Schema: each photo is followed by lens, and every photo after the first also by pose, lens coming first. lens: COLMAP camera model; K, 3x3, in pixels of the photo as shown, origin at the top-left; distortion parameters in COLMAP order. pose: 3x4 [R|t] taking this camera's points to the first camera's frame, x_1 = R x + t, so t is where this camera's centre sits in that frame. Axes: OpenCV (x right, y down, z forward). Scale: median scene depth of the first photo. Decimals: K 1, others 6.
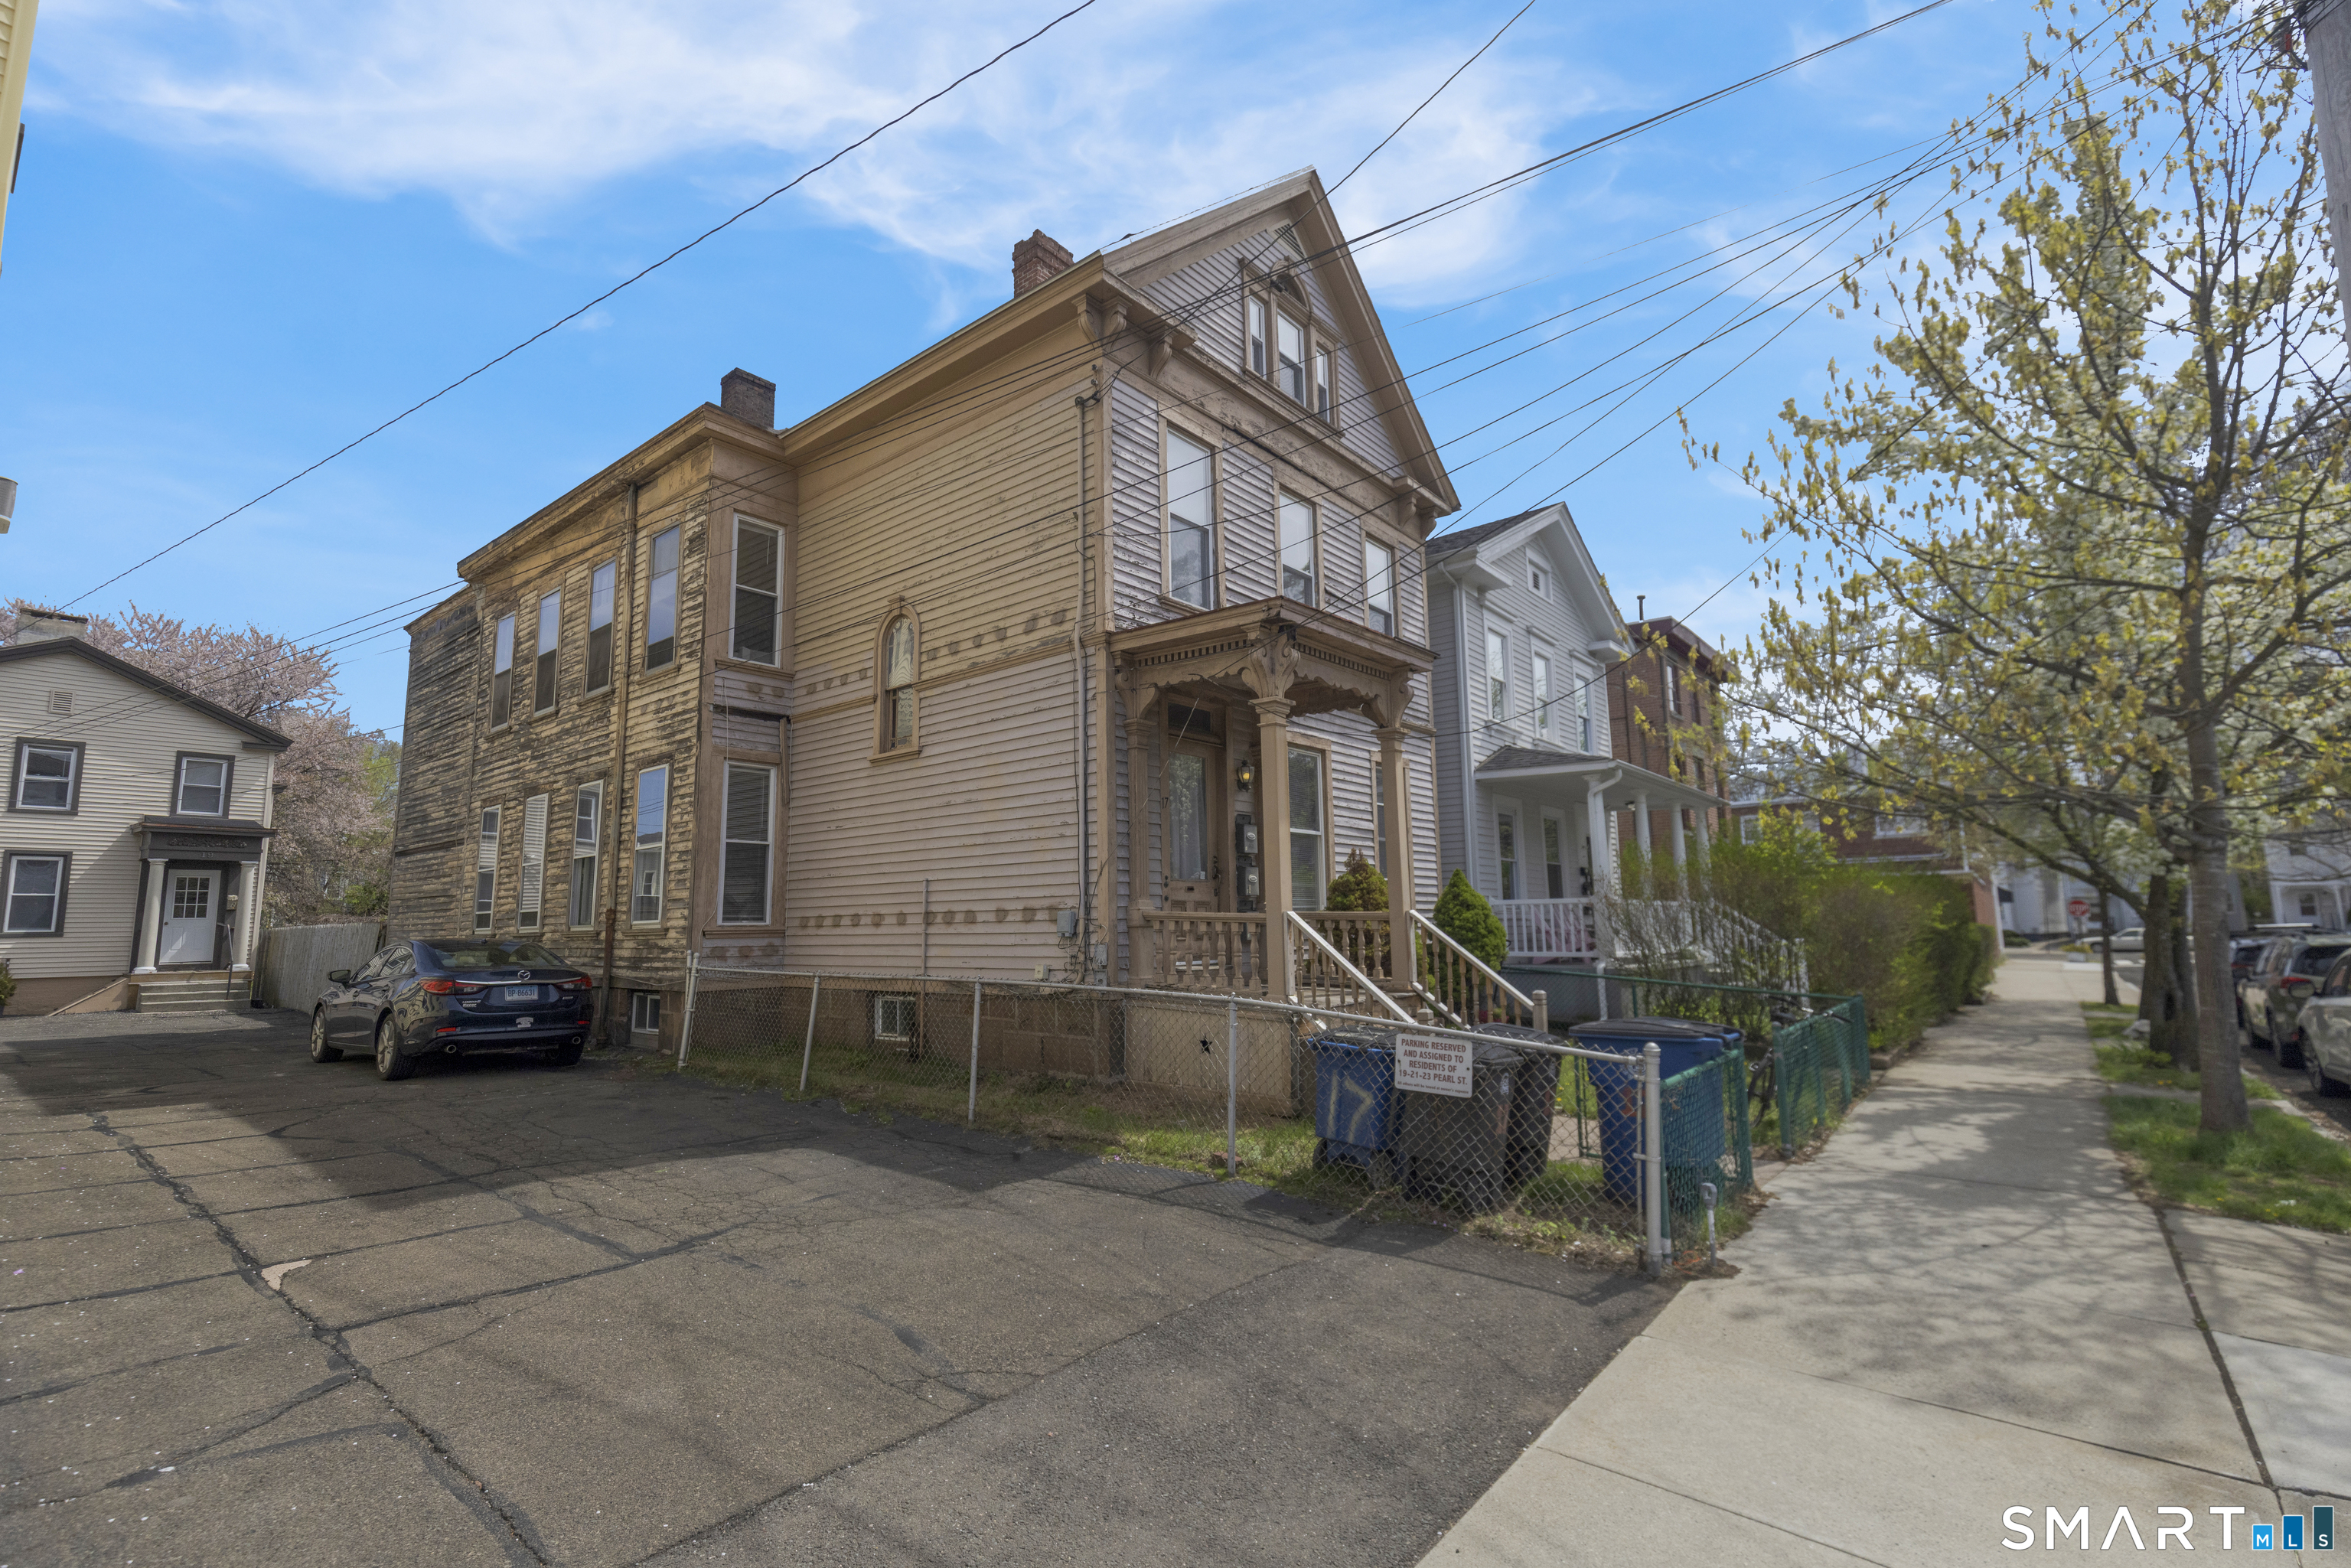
lens RADIAL K [[1059.4, 0, 1172.8], [0, 1059.4, 792.6], [0, 0, 1]] dist [0.009541, -0.000715]
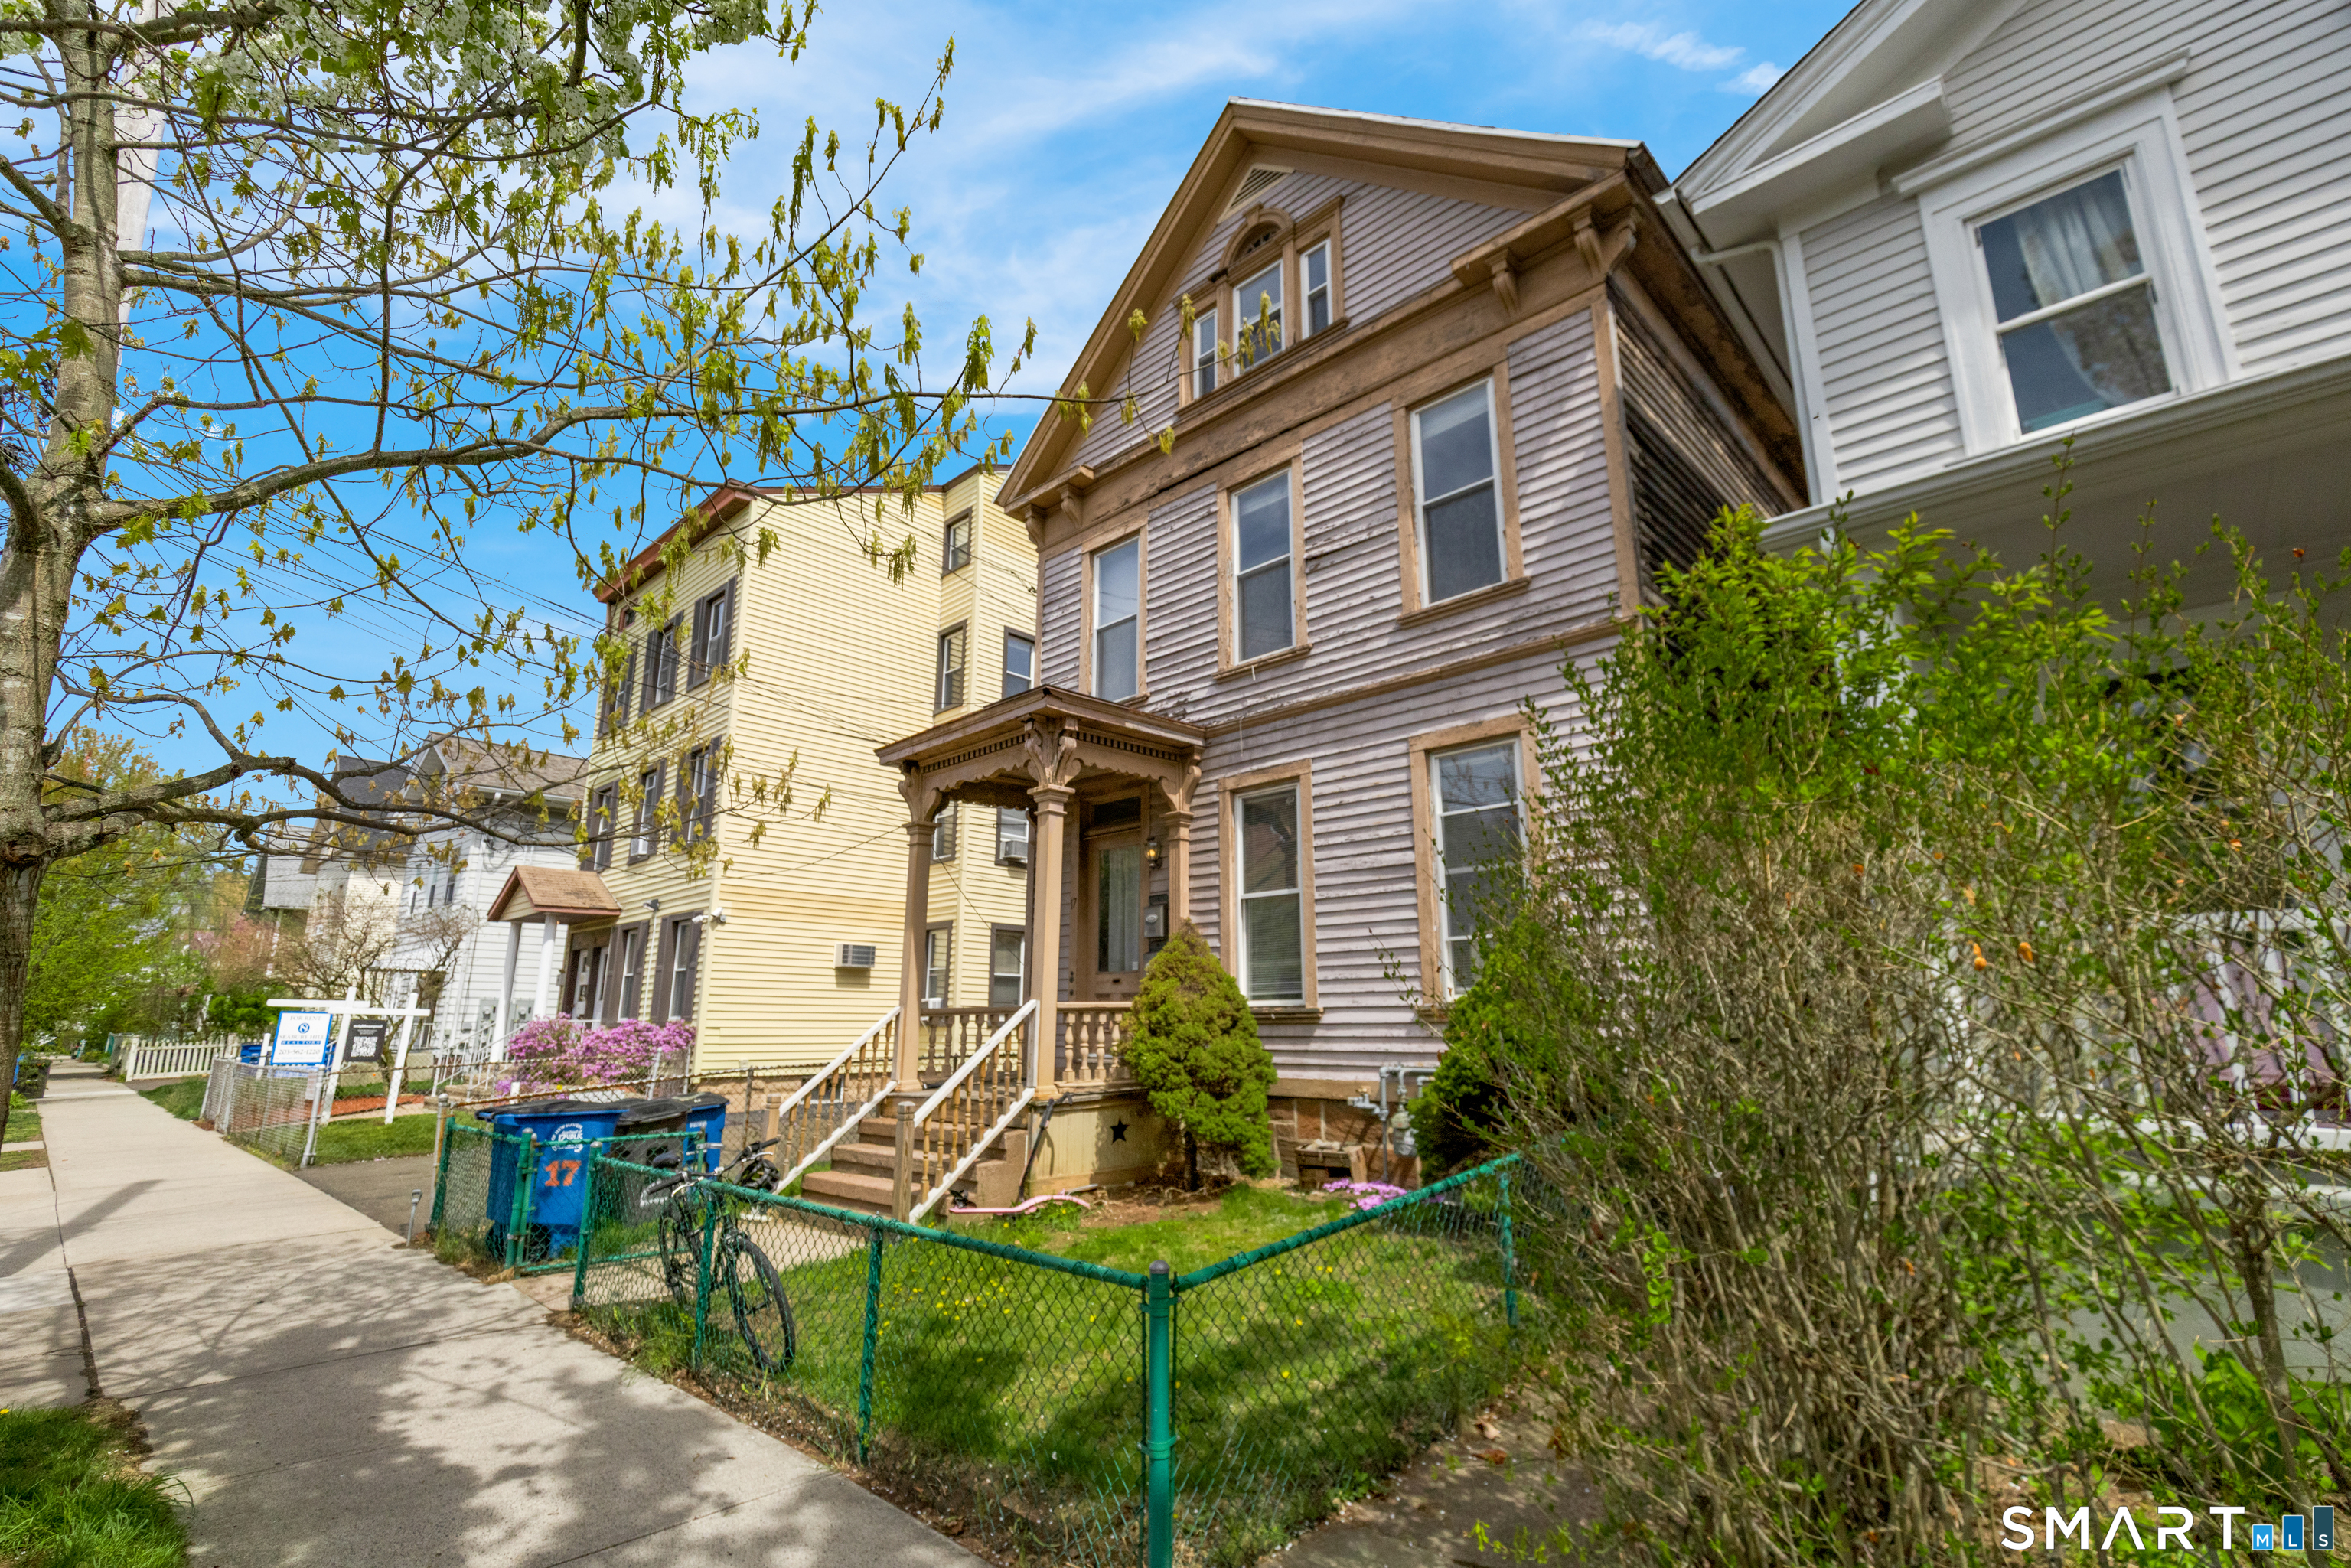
lens RADIAL K [[1059.4, 0, 1172.8], [0, 1059.4, 792.6], [0, 0, 1]] dist [0.009541, -0.000715]
pose [[-0.079001, -0.207827, -0.974970, 0.983875], [0.126404, 0.968044, -0.216593, 0.136026], [0.988828, -0.140351, -0.050207, 1.079656]]
